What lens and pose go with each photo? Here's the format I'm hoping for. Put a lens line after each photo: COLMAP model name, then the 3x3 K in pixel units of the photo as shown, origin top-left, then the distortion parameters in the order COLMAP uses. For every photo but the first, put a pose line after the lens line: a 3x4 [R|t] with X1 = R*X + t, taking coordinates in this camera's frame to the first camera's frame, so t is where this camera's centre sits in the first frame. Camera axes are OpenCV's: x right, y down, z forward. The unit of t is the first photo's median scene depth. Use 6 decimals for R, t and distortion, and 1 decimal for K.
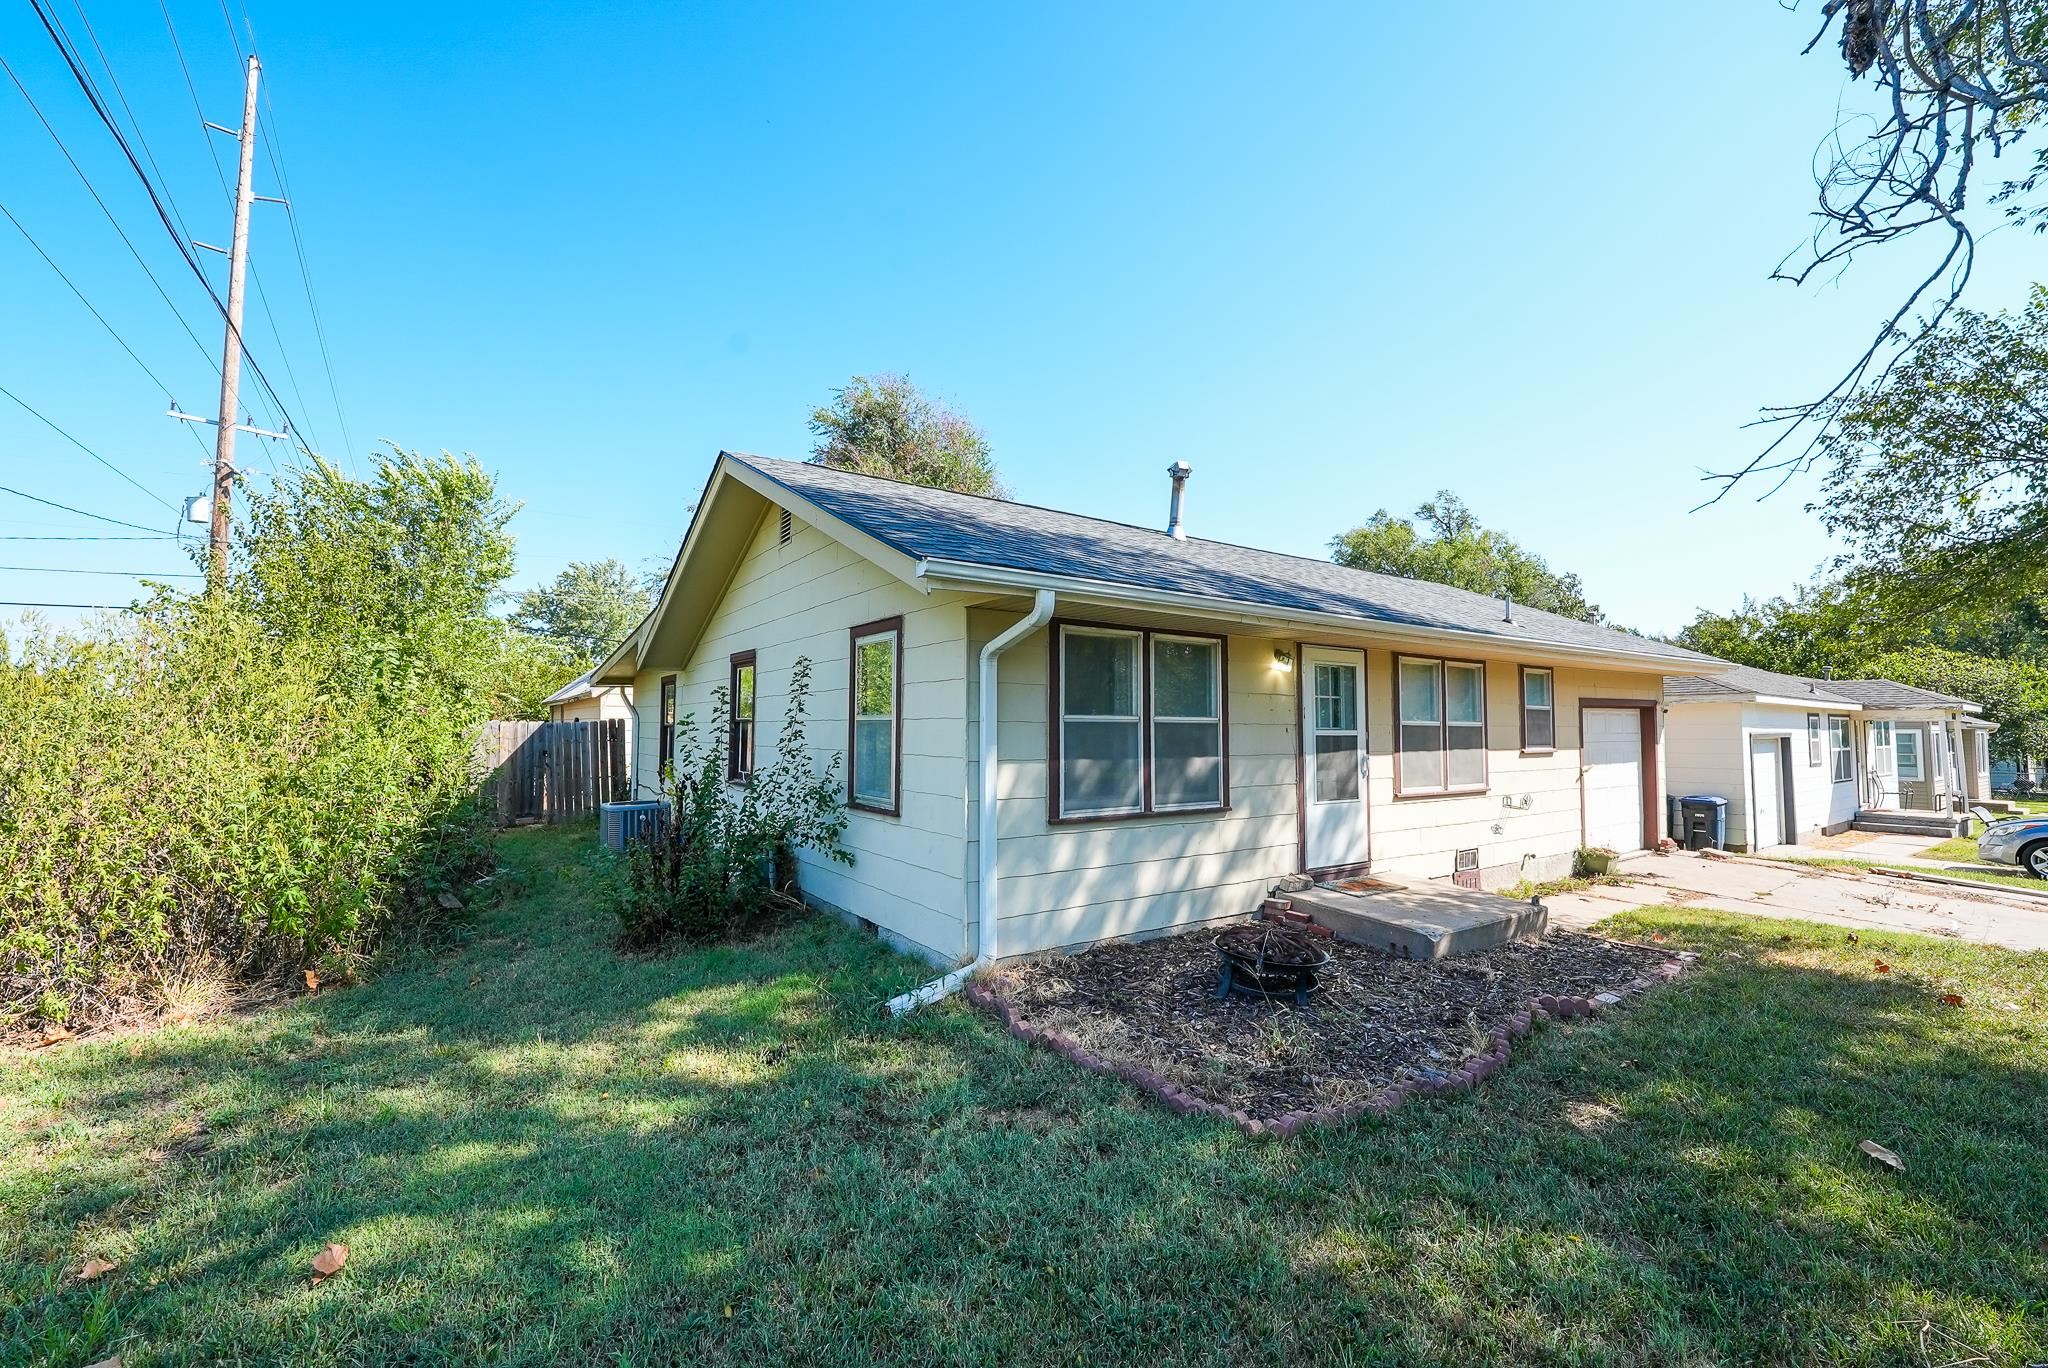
lens RADIAL K [[833.3, 0, 1028.1], [0, 833.3, 684.3], [0, 0, 1]] dist [-0.005833, -0.001491]
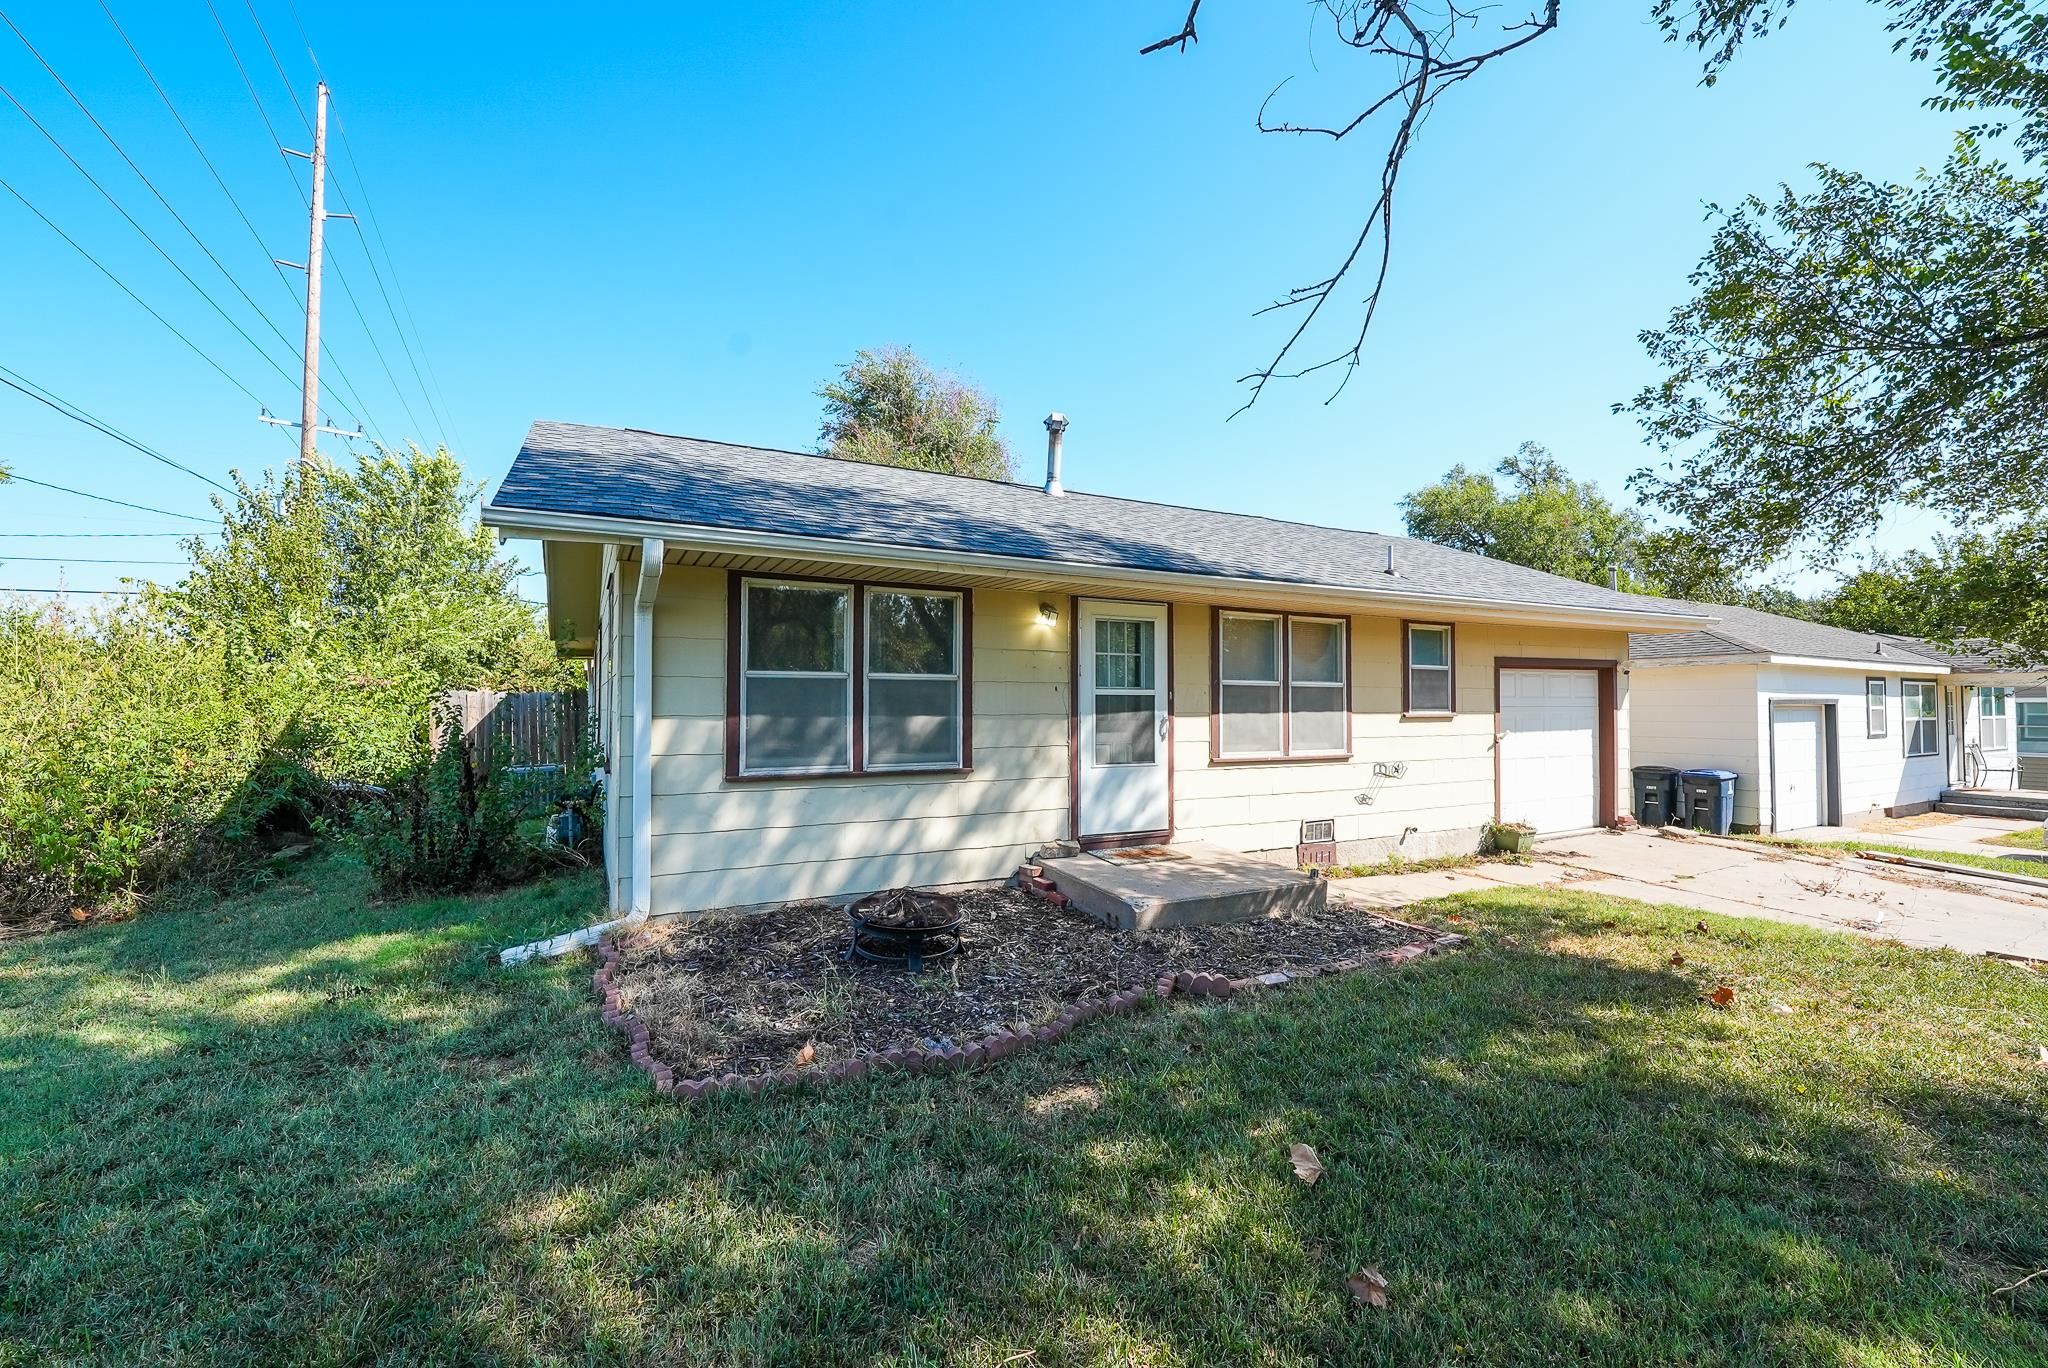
lens RADIAL K [[833.3, 0, 1020.7], [0, 833.3, 687.2], [0, 0, 1]] dist [-0.005833, -0.001491]
pose [[0.991823, -0.005400, -0.127509, 0.346904], [0.009493, 0.999458, 0.031518, 0.020327], [0.127269, -0.032470, 0.991337, 0.052138]]
